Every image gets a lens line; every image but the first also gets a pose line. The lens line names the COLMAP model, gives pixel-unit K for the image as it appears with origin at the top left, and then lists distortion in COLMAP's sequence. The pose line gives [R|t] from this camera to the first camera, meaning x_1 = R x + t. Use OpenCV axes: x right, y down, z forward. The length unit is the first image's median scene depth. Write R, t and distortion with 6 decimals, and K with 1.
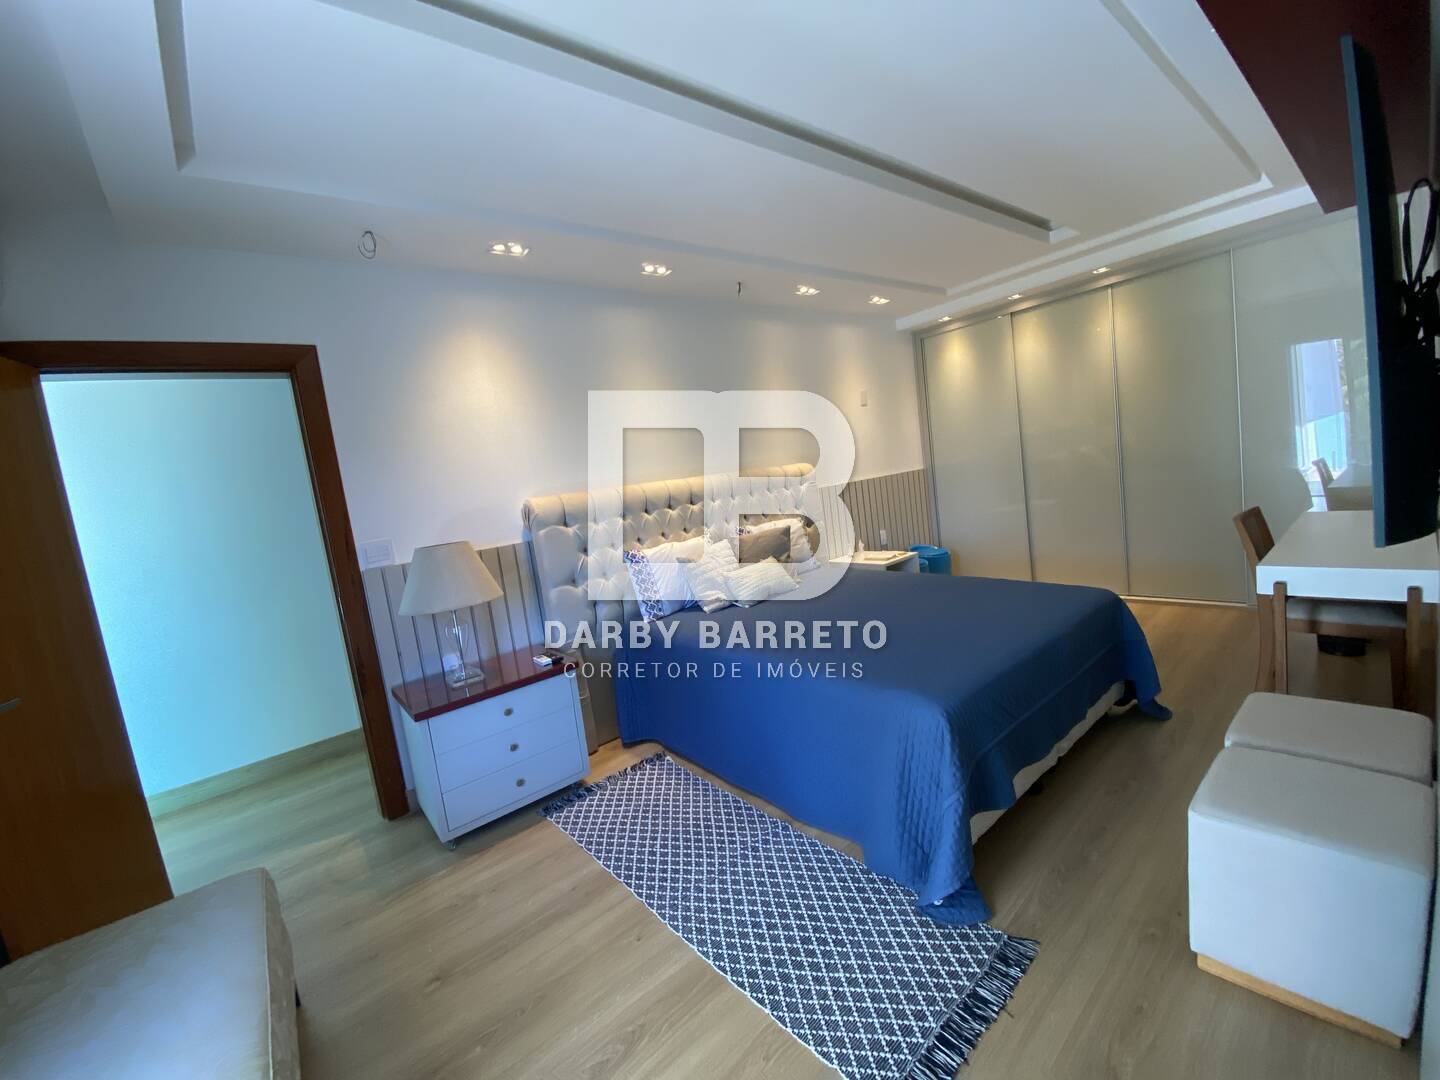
lens RADIAL K [[584.2, 0, 721.3], [0, 584.2, 530.8], [0, 0, 1]] dist [0.075745, -0.043547]
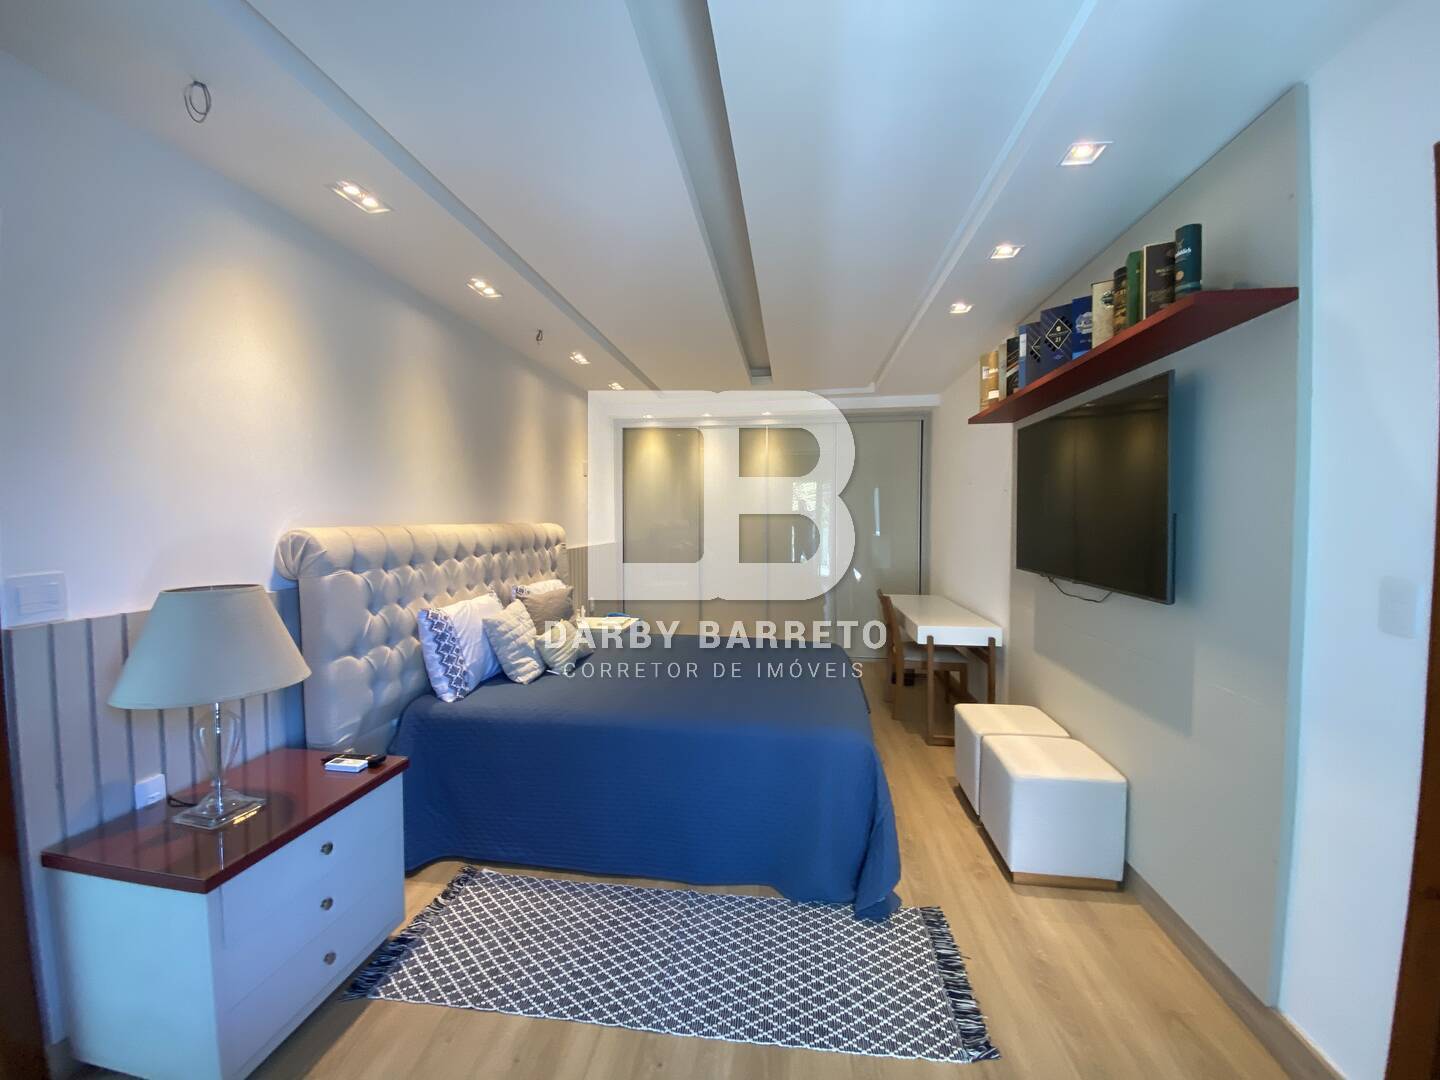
lens RADIAL K [[584.3, 0, 720.3], [0, 584.3, 540.9], [0, 0, 1]] dist [0.042541, -0.025997]
pose [[0.733726, 0.101916, 0.671759, -0.481933], [-0.028784, 0.992461, -0.119133, 0.030638], [-0.678836, 0.068075, 0.731128, 0.183791]]
